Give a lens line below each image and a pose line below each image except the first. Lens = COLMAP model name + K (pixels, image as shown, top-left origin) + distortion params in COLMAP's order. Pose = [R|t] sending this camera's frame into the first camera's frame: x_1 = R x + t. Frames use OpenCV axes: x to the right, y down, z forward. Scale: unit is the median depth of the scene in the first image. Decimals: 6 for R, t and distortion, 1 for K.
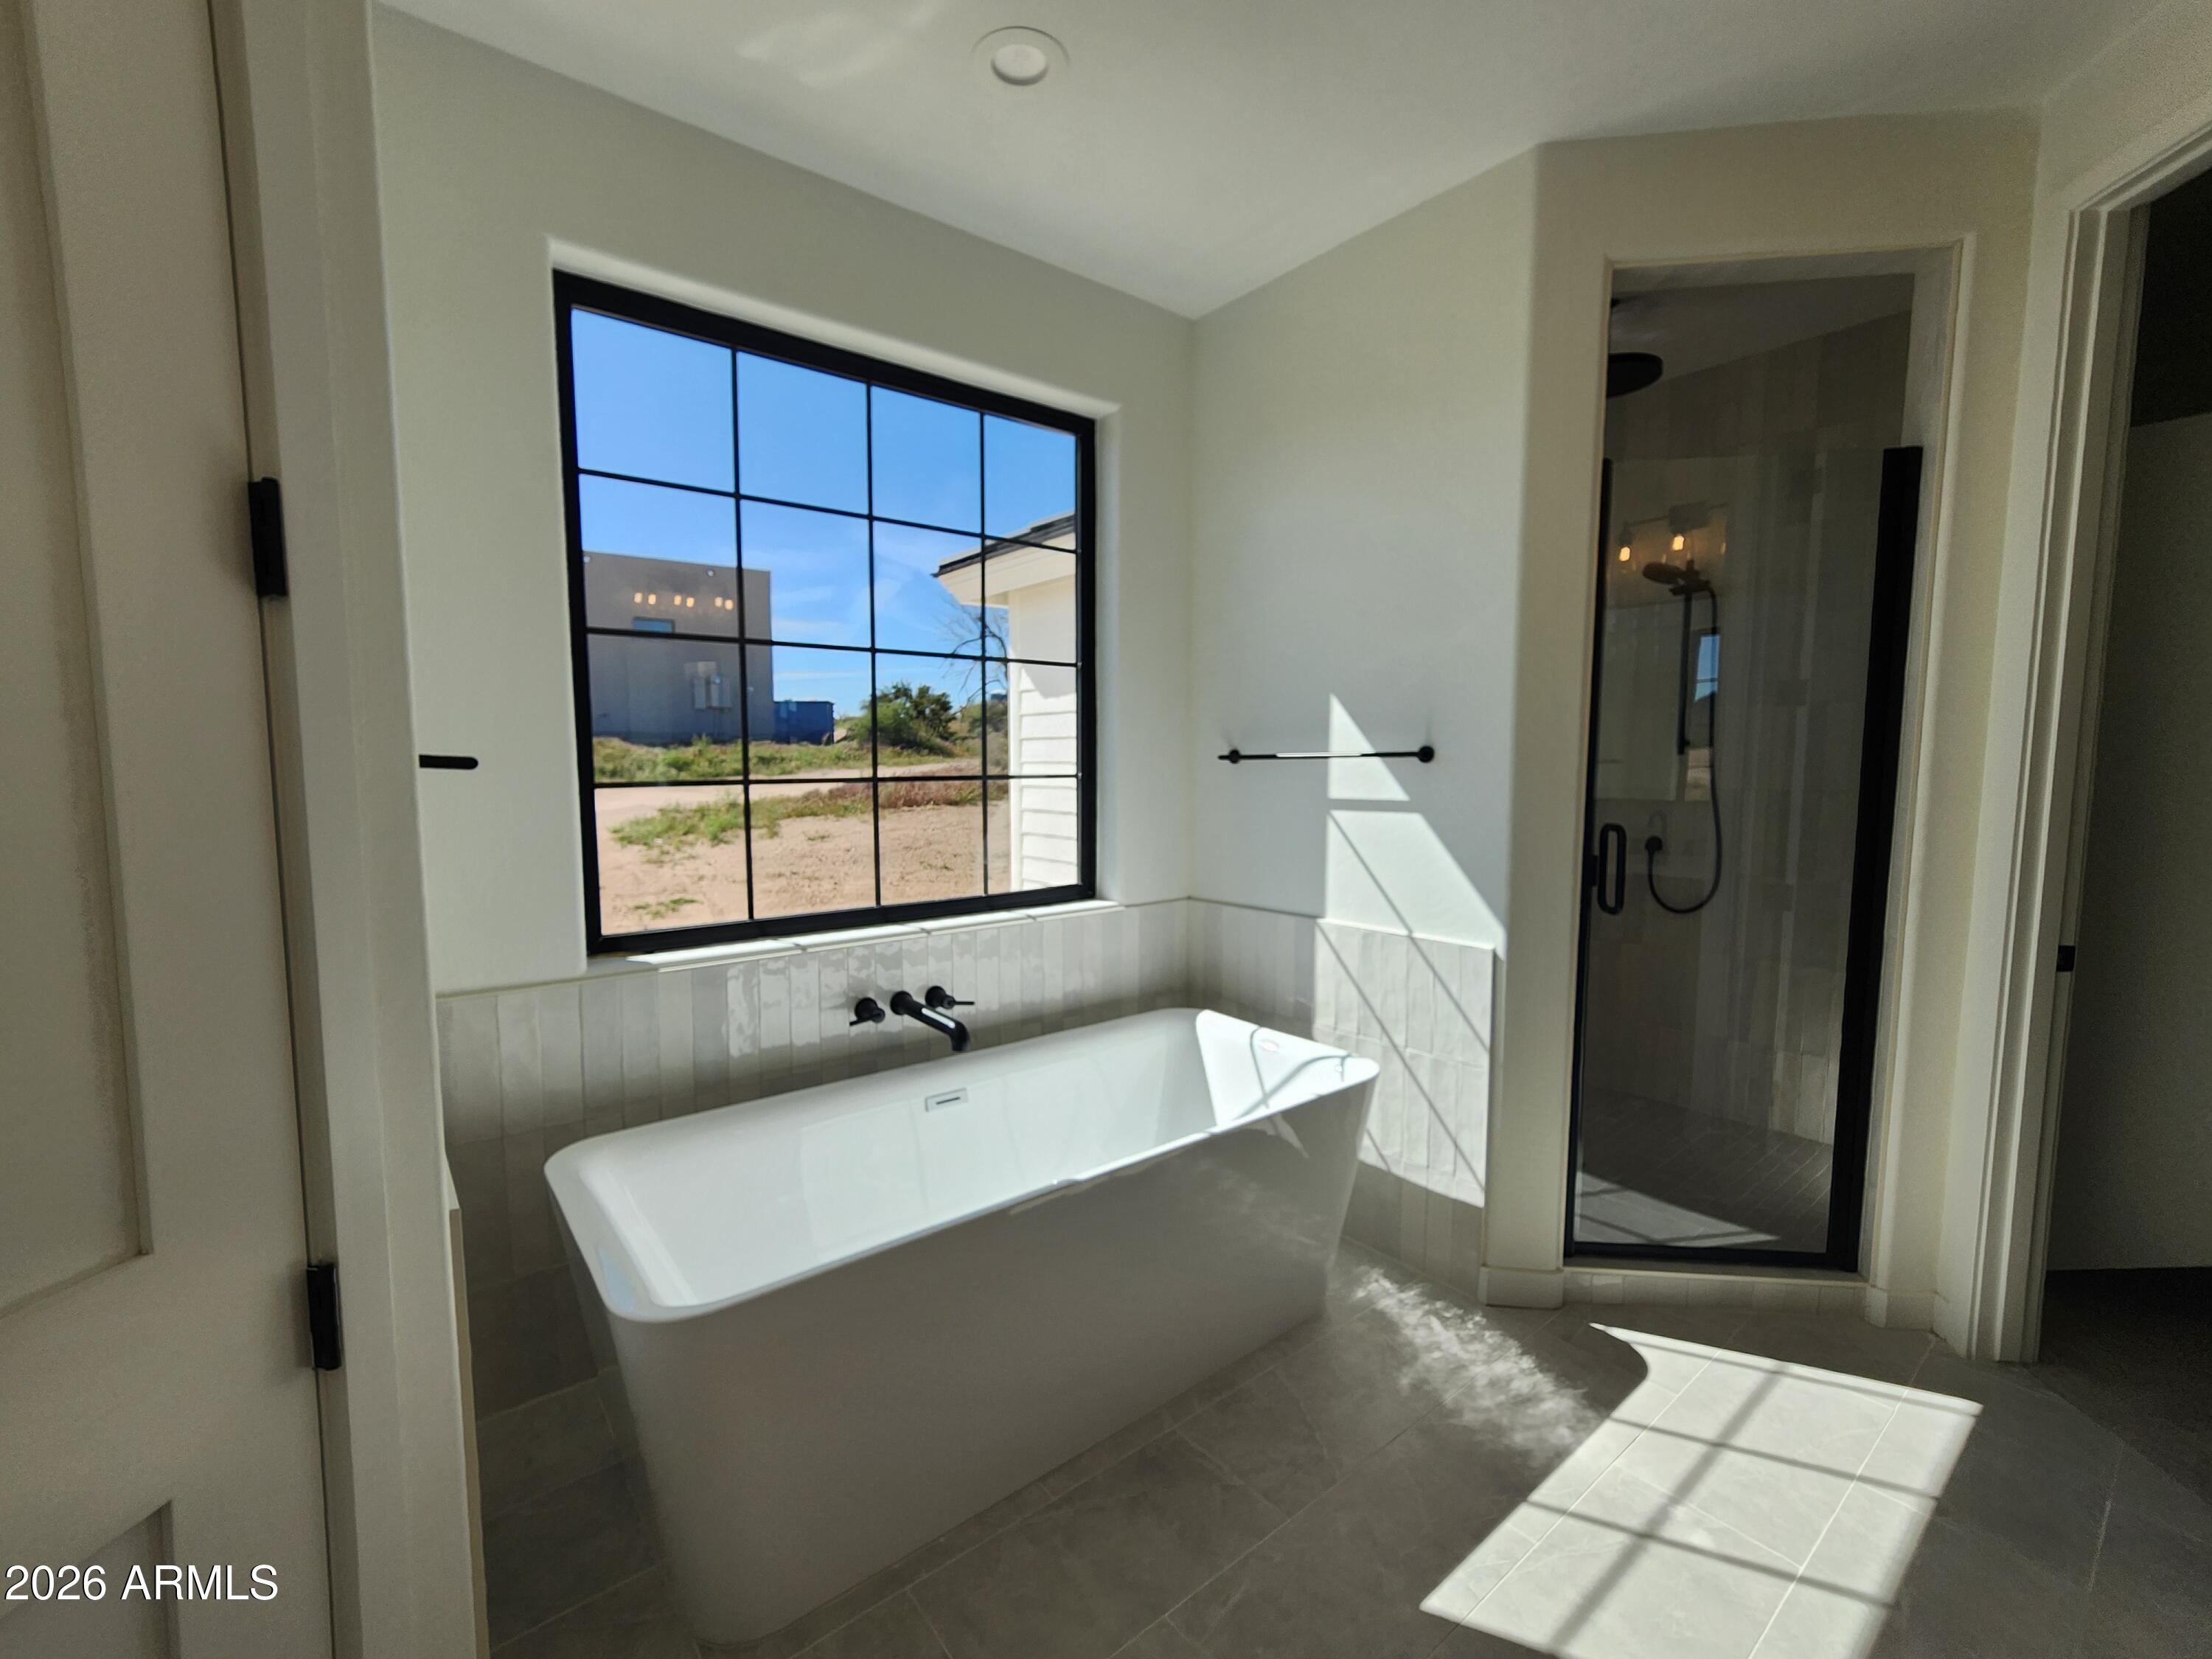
lens RADIAL K [[925.4, 0, 1109.4], [0, 925.4, 846.5], [0, 0, 1]] dist [0.001539, -0.000284]
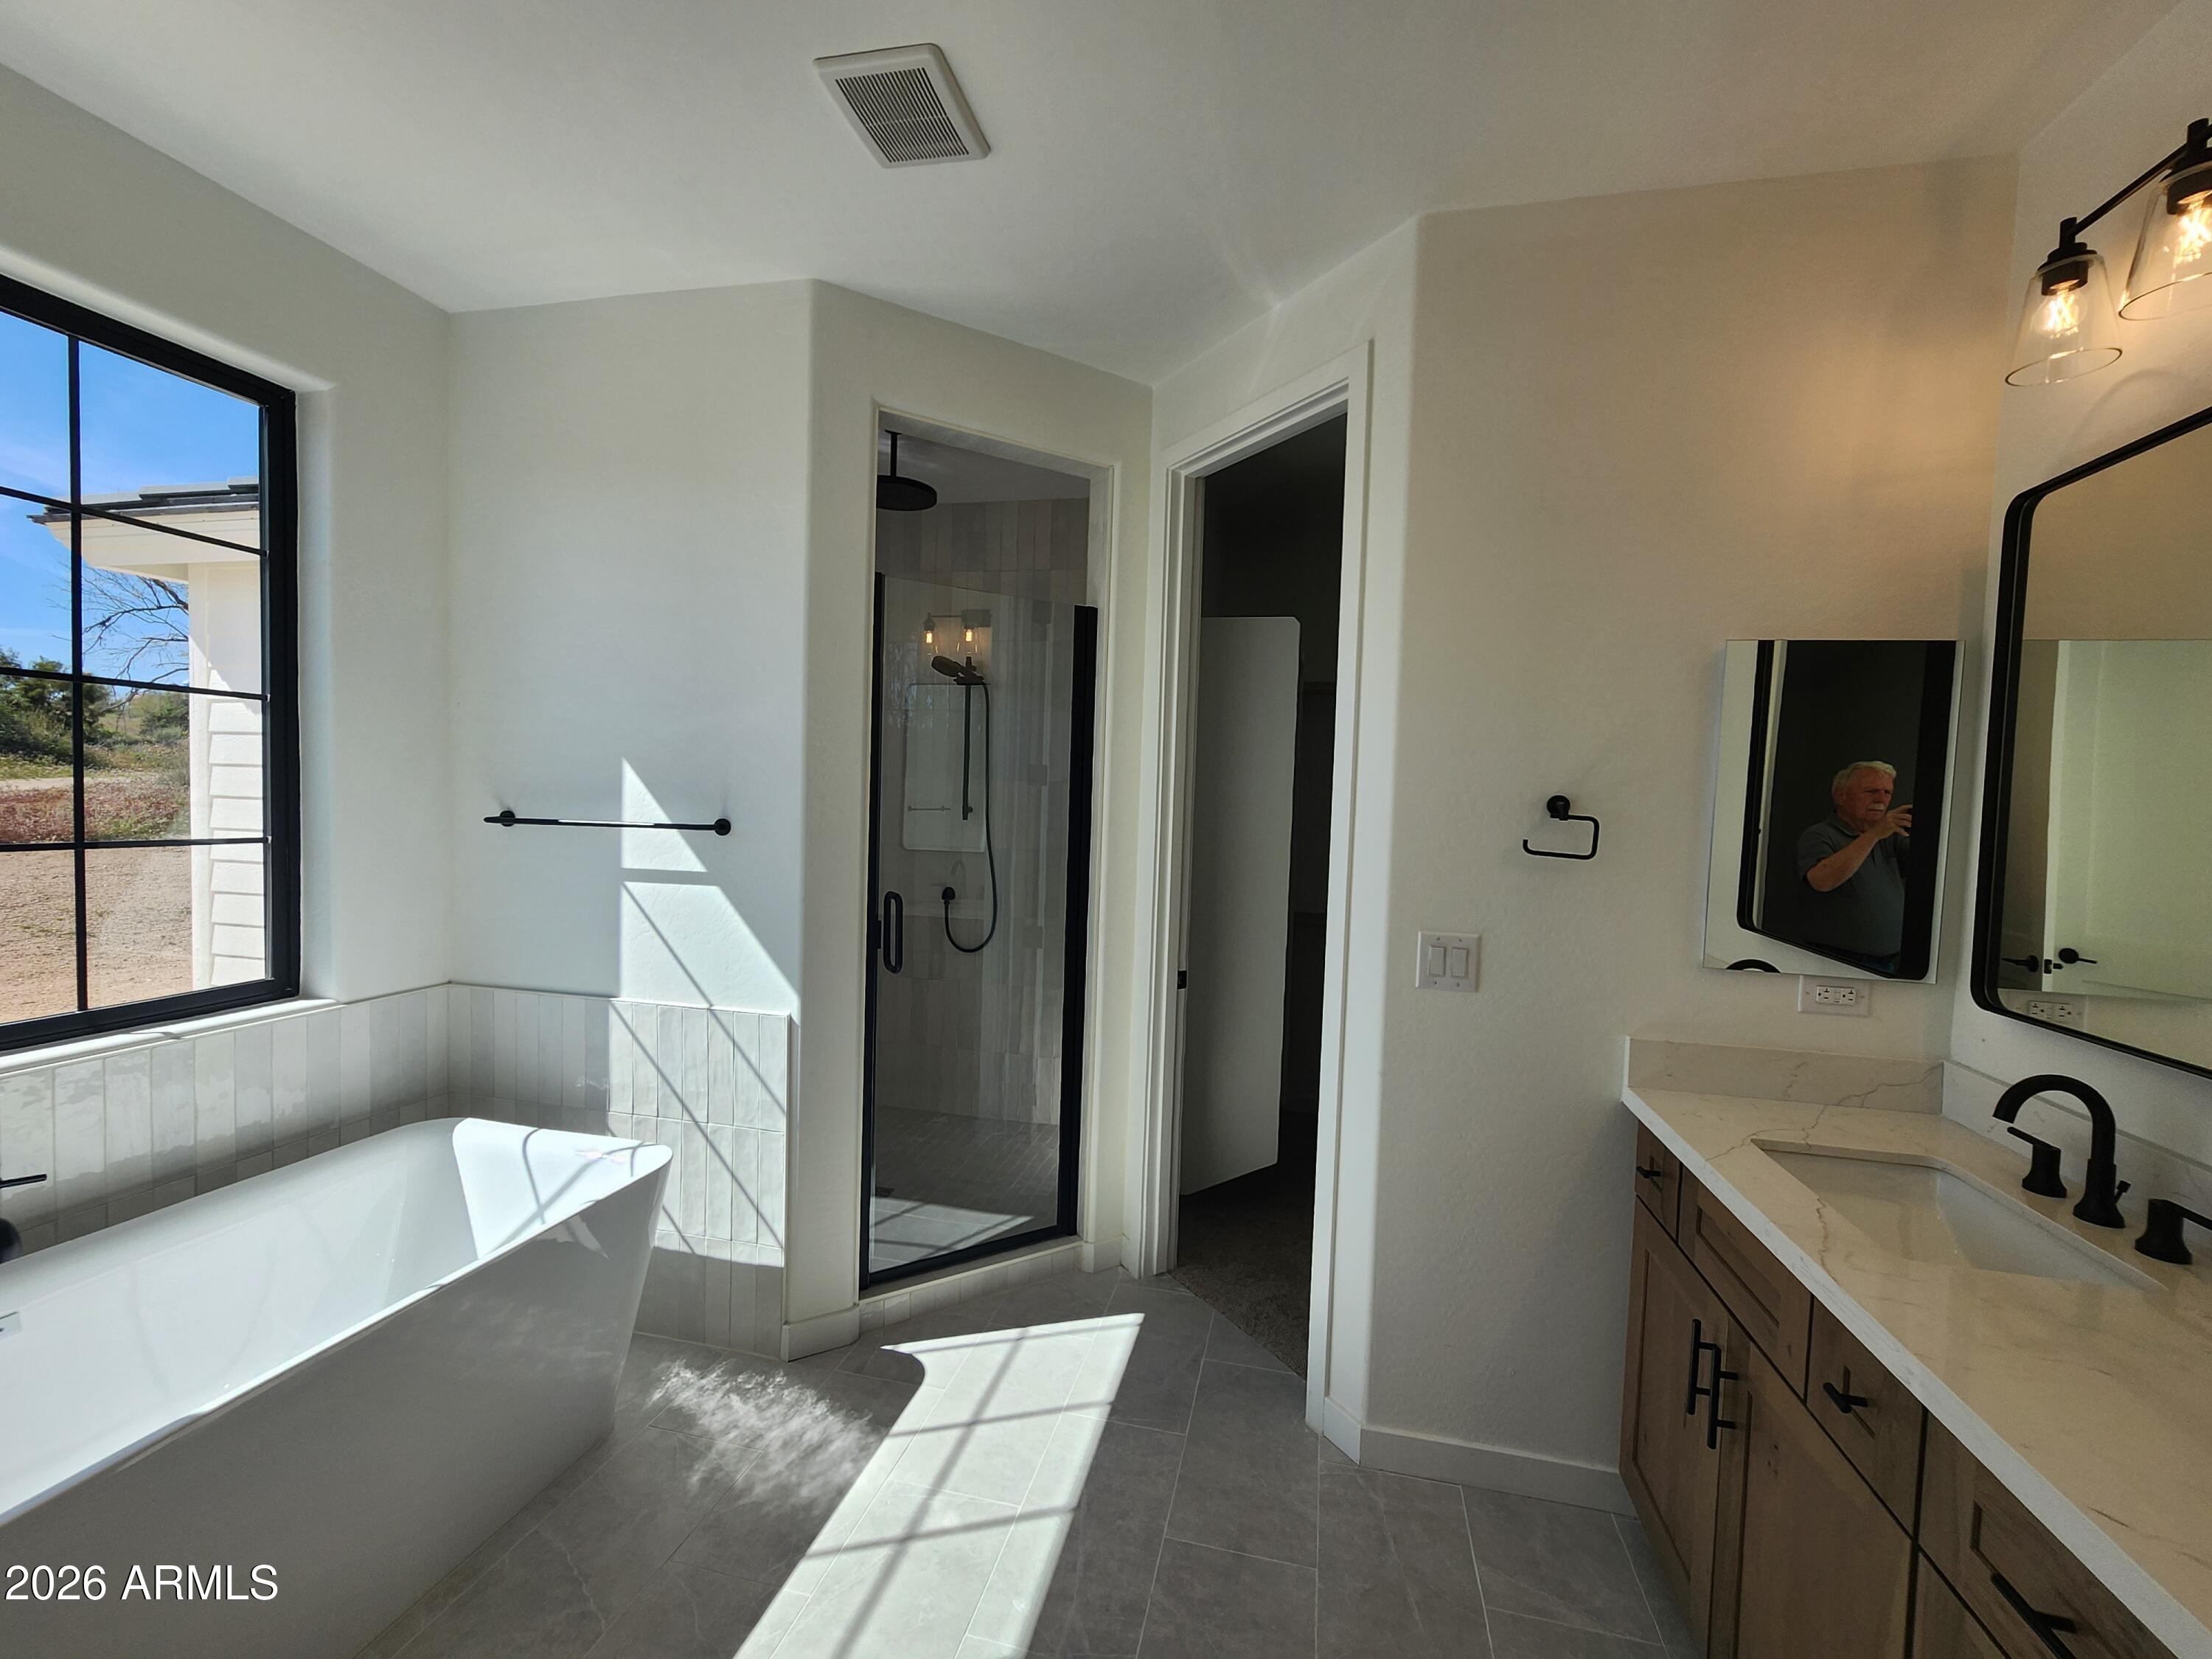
lens RADIAL K [[904.2, 0, 1106.6], [0, 904.2, 846.9], [0, 0, 1]] dist [-0.000741, -0.000113]
pose [[0.786361, -0.003327, 0.617758, 0.063571], [0.023657, 0.999414, -0.024731, -0.043907], [-0.617314, 0.034062, 0.785979, -0.029615]]
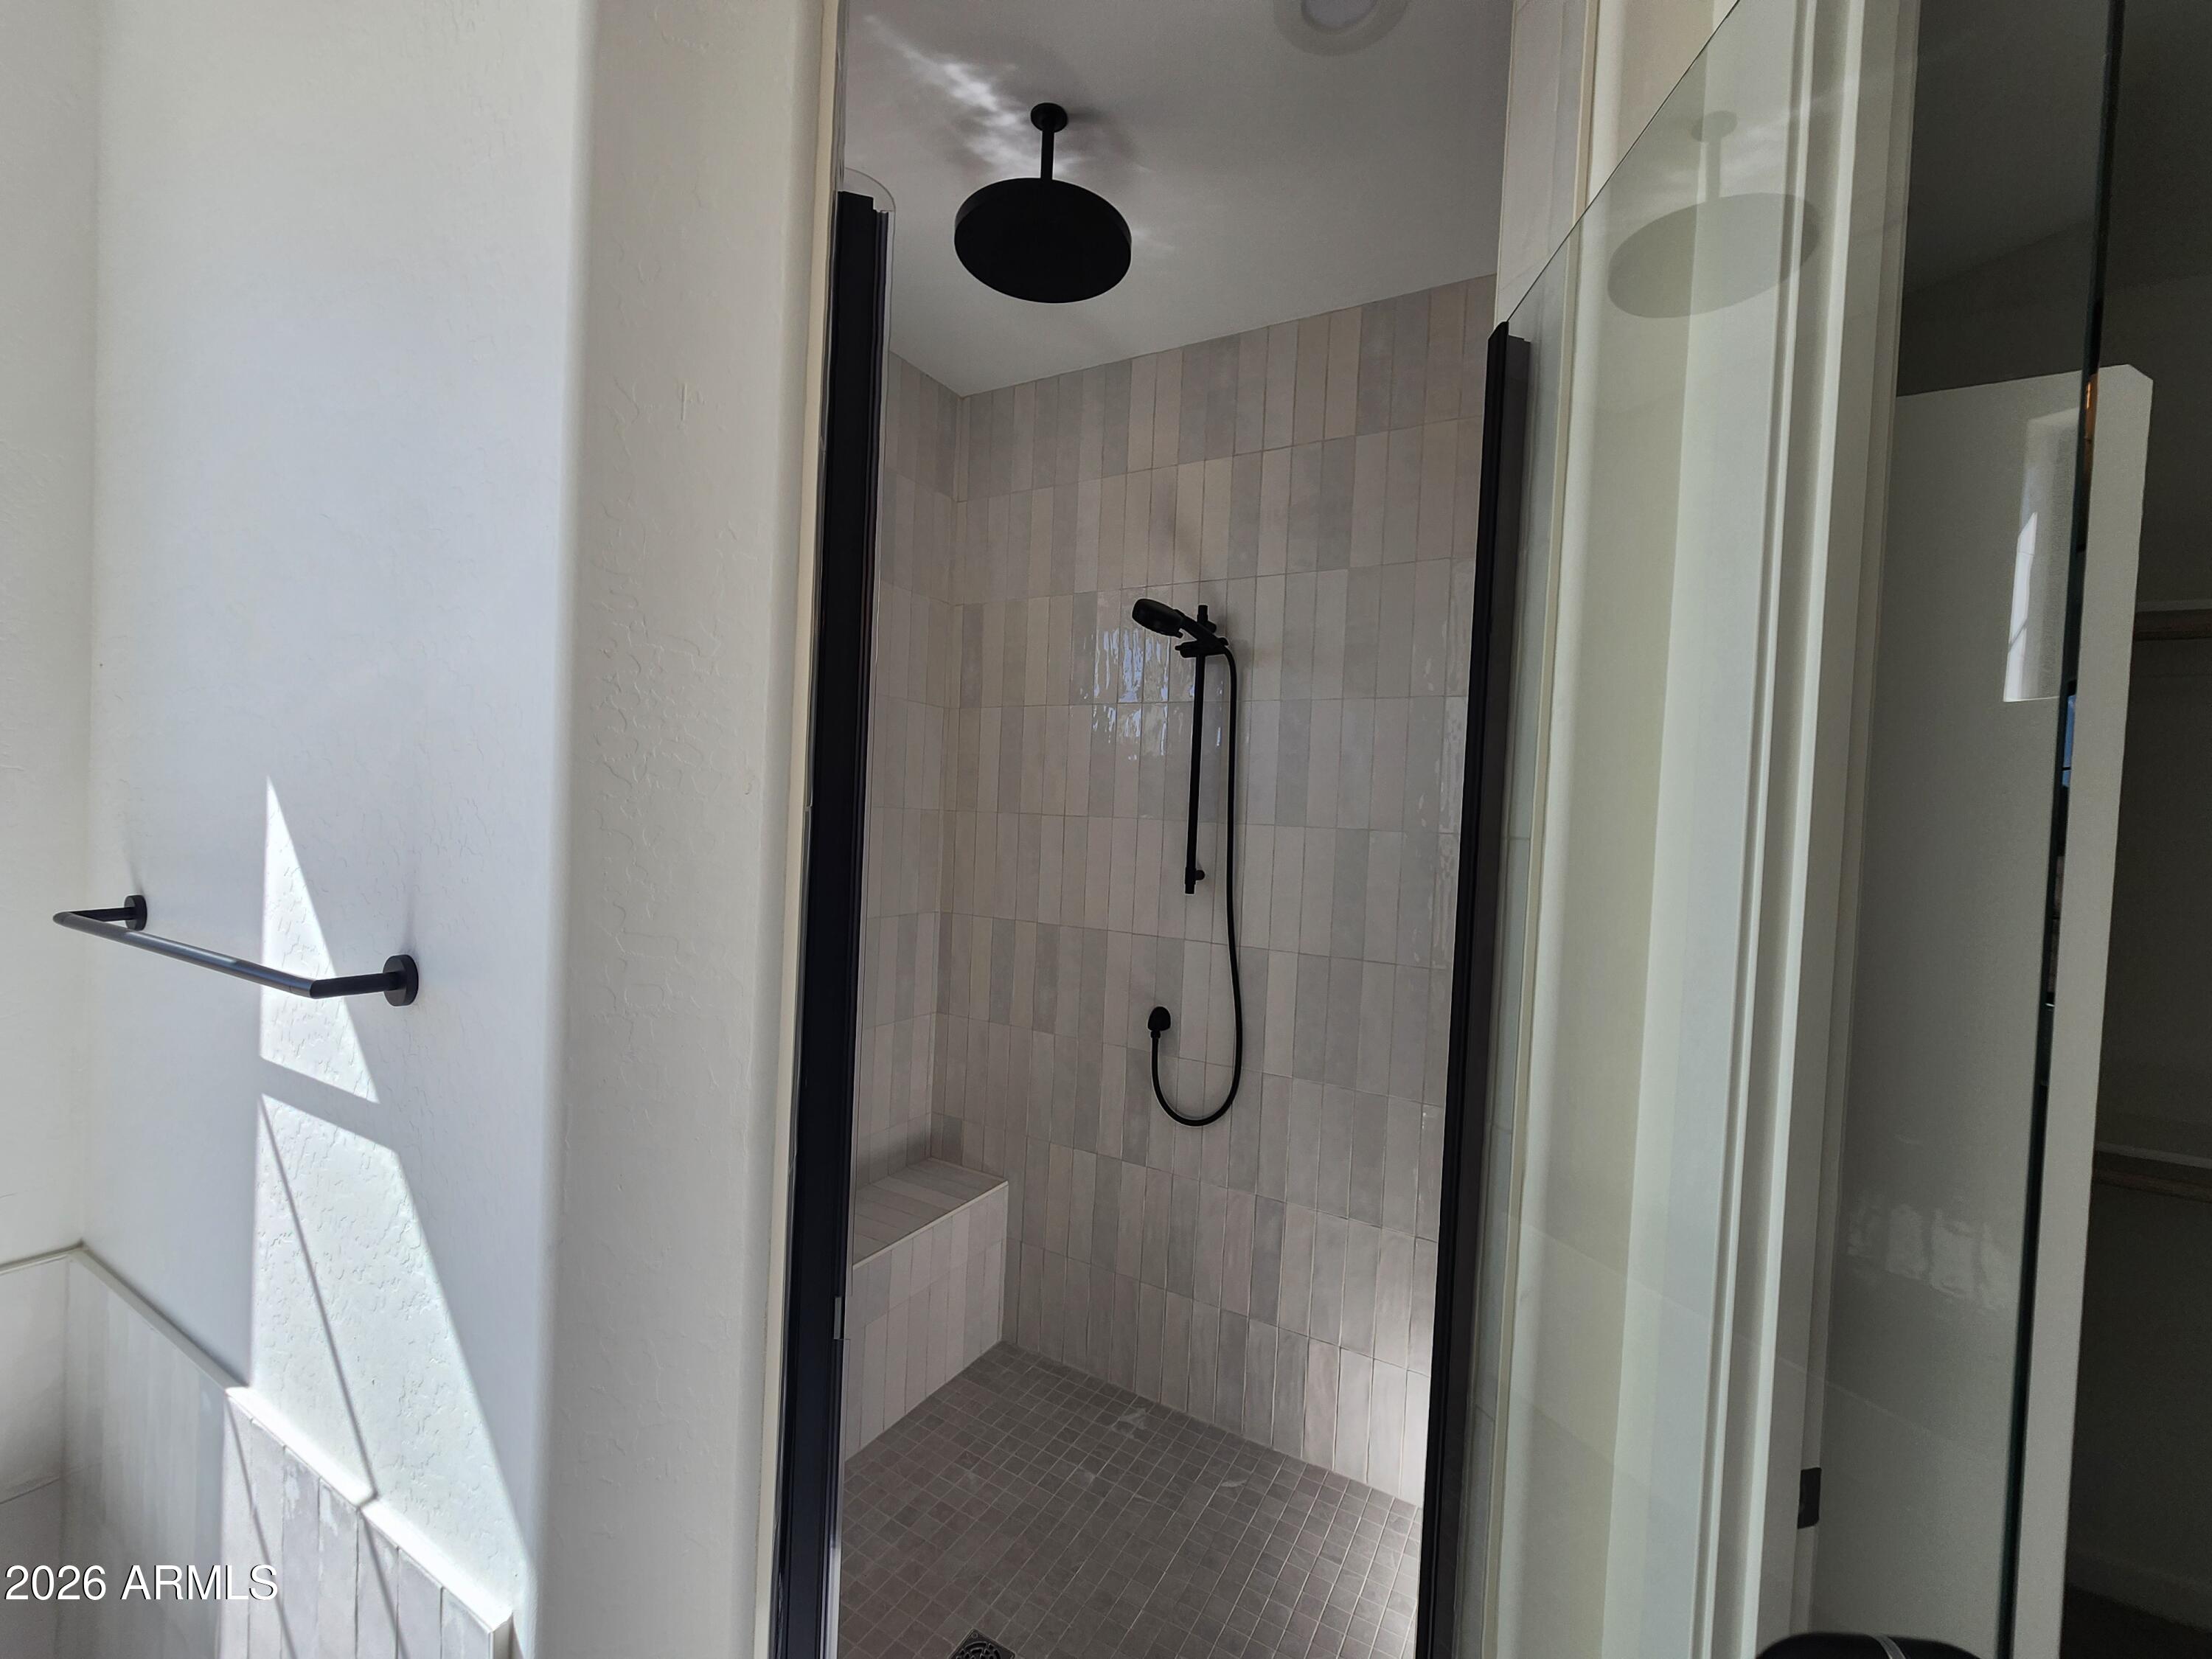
lens RADIAL K [[905.5, 0, 1111.3], [0, 905.5, 837.5], [0, 0, 1]] dist [-0.000624, 0.000018]
pose [[0.929071, 0.036354, 0.368110, 0.462312], [-0.013090, 0.997767, -0.065500, -0.135321], [-0.369669, 0.056035, 0.927472, 0.591177]]
